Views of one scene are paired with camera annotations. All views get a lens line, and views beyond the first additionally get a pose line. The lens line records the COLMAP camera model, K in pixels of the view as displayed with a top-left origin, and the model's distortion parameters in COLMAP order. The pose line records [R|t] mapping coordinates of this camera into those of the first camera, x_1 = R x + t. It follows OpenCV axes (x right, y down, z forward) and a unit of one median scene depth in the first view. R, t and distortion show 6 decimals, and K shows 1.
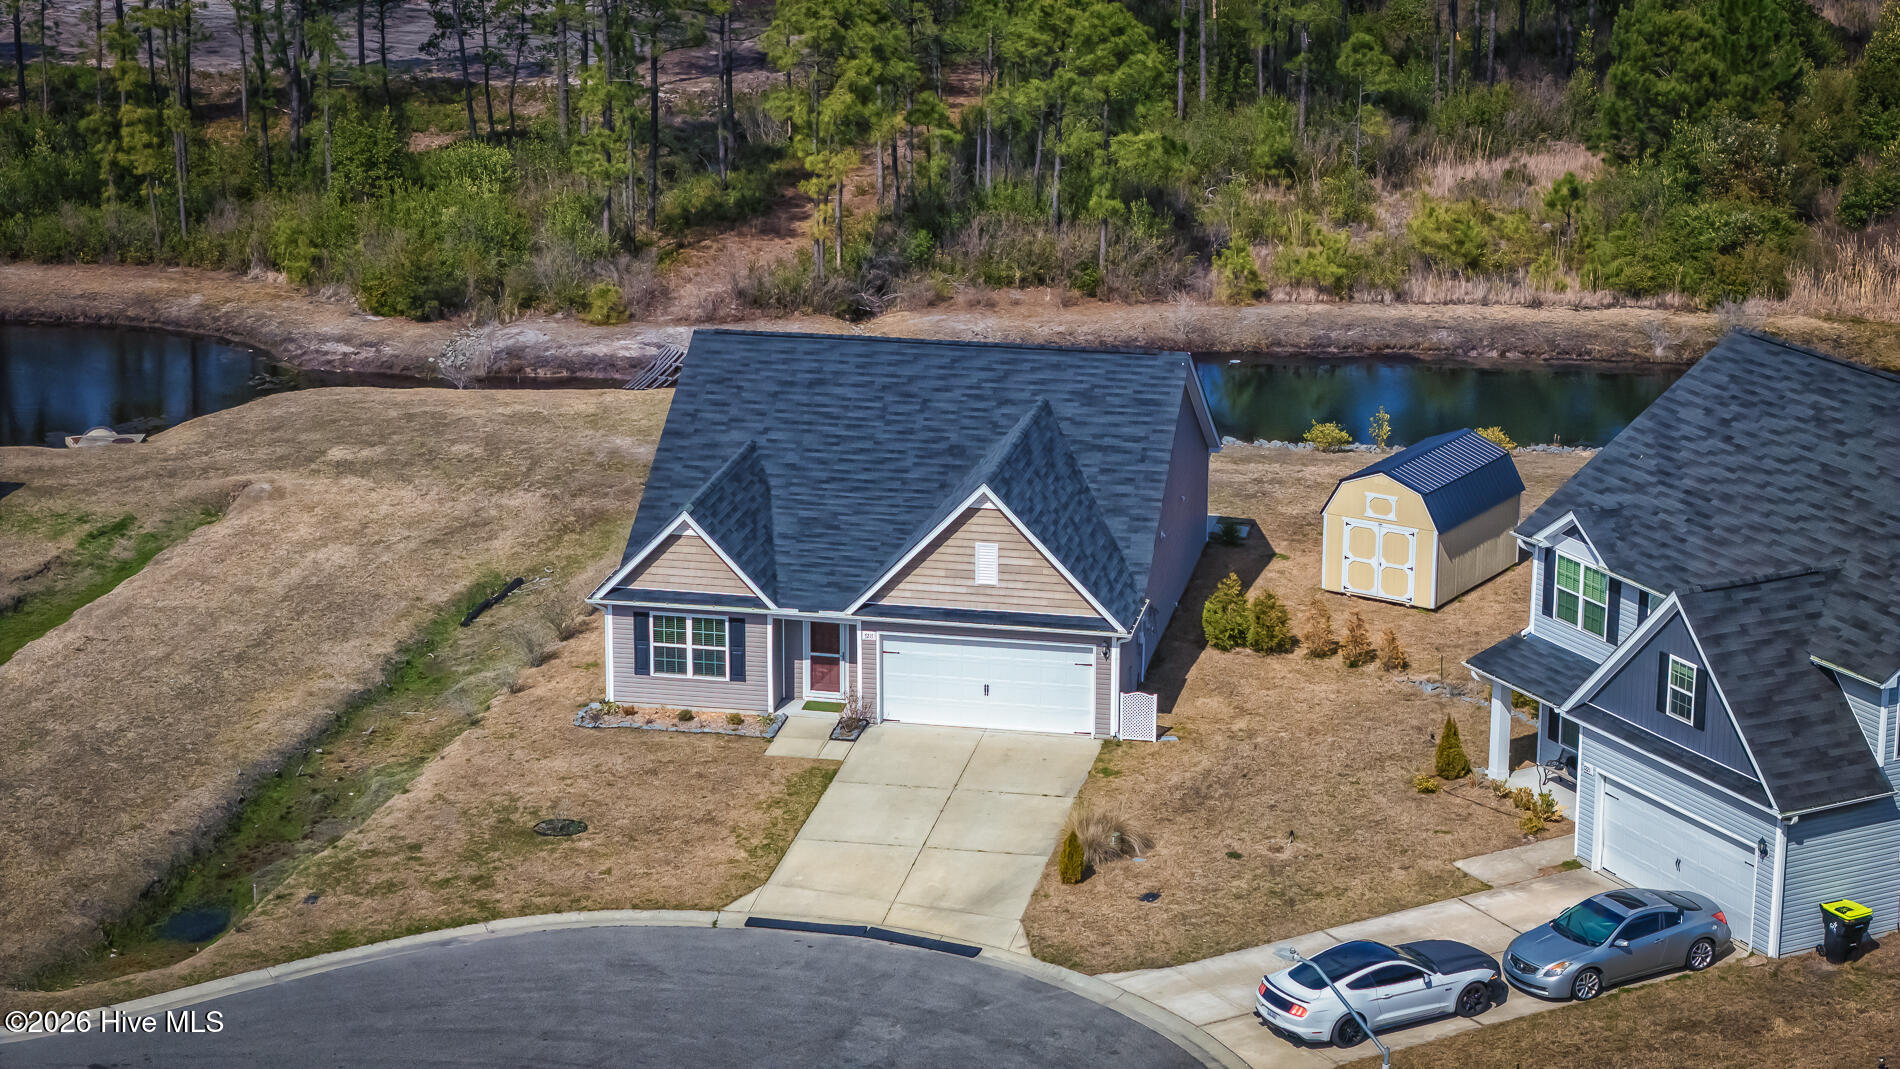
lens RADIAL K [[3806.0, 0, 941.3], [0, 3806.0, 541.2], [0, 0, 1]] dist [-0.055518, 0.673745]
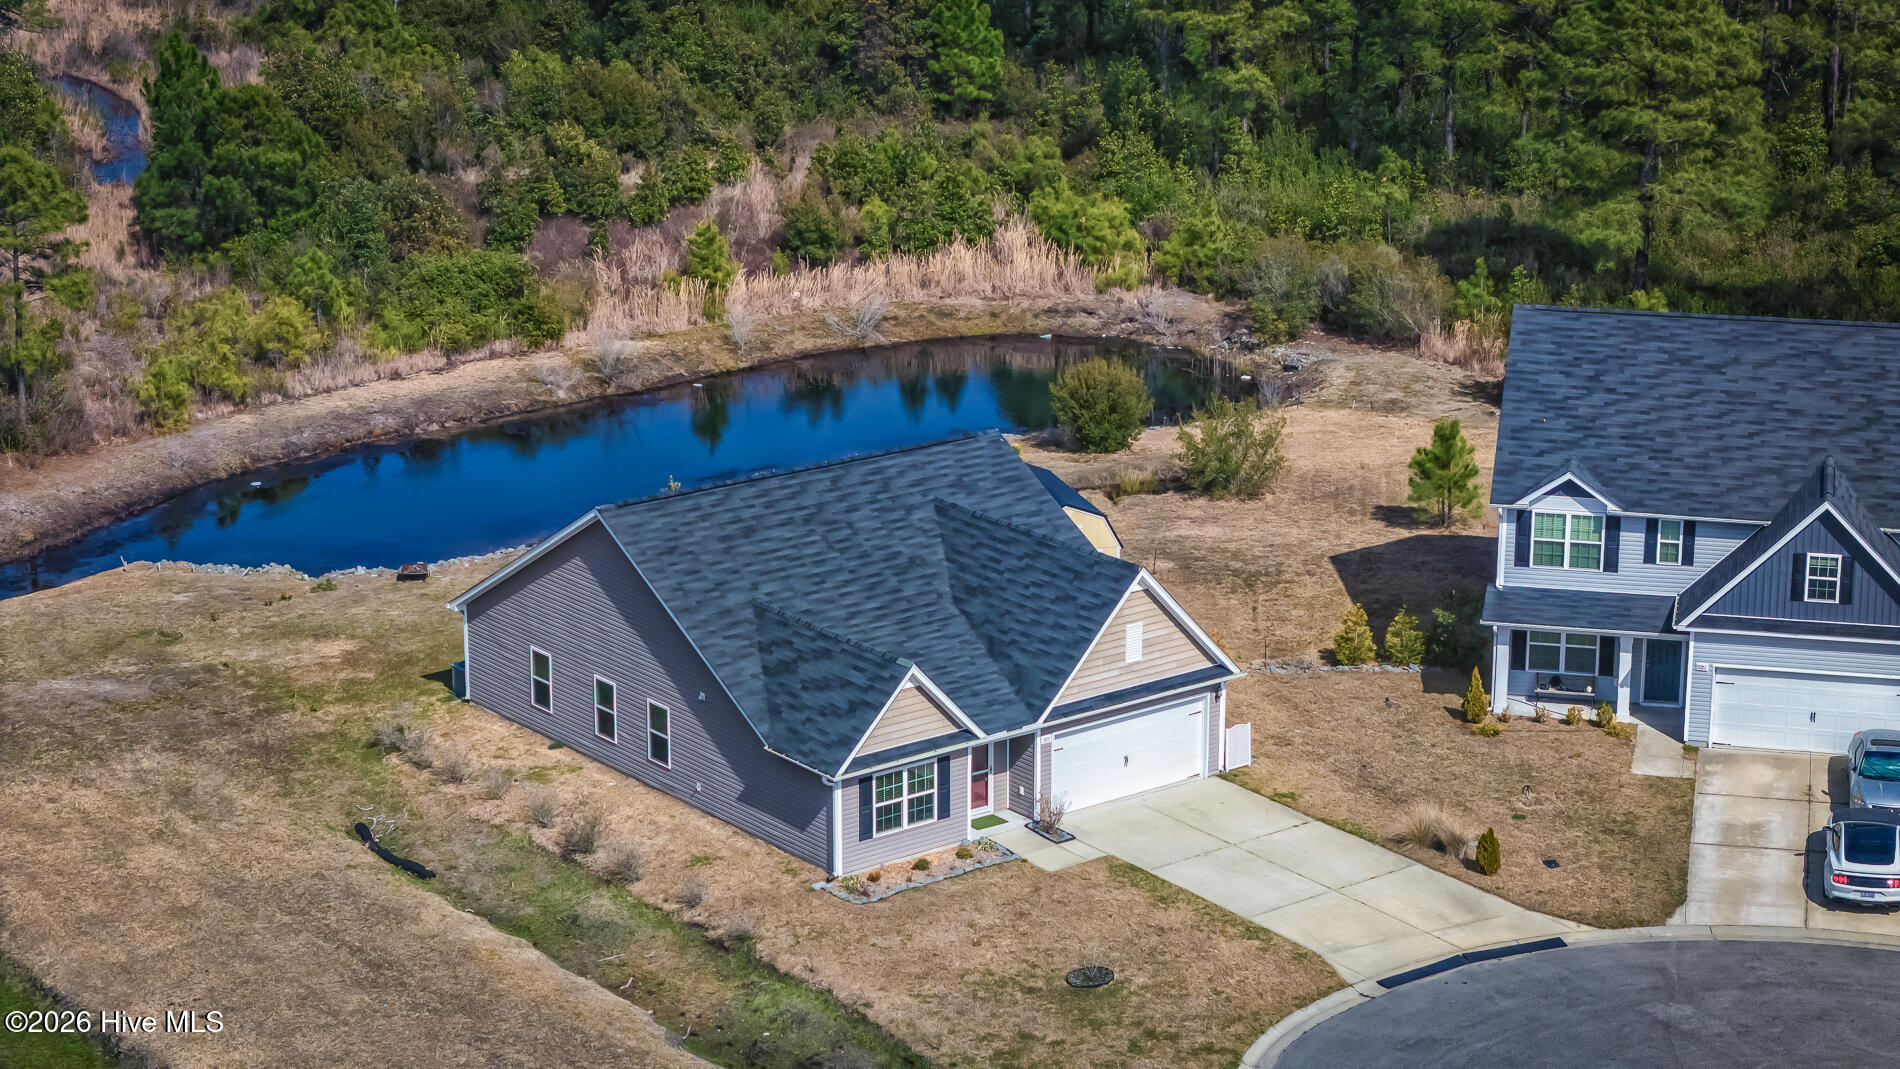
lens RADIAL K [[3814.8, 0, 947.4], [0, 3814.8, 503.0], [0, 0, 1]] dist [-0.027191, 0.387847]
pose [[0.647143, -0.205560, 0.734133, -0.784639], [0.210638, 0.973689, 0.086958, -0.133752], [-0.732692, 0.098362, 0.673414, 0.307045]]
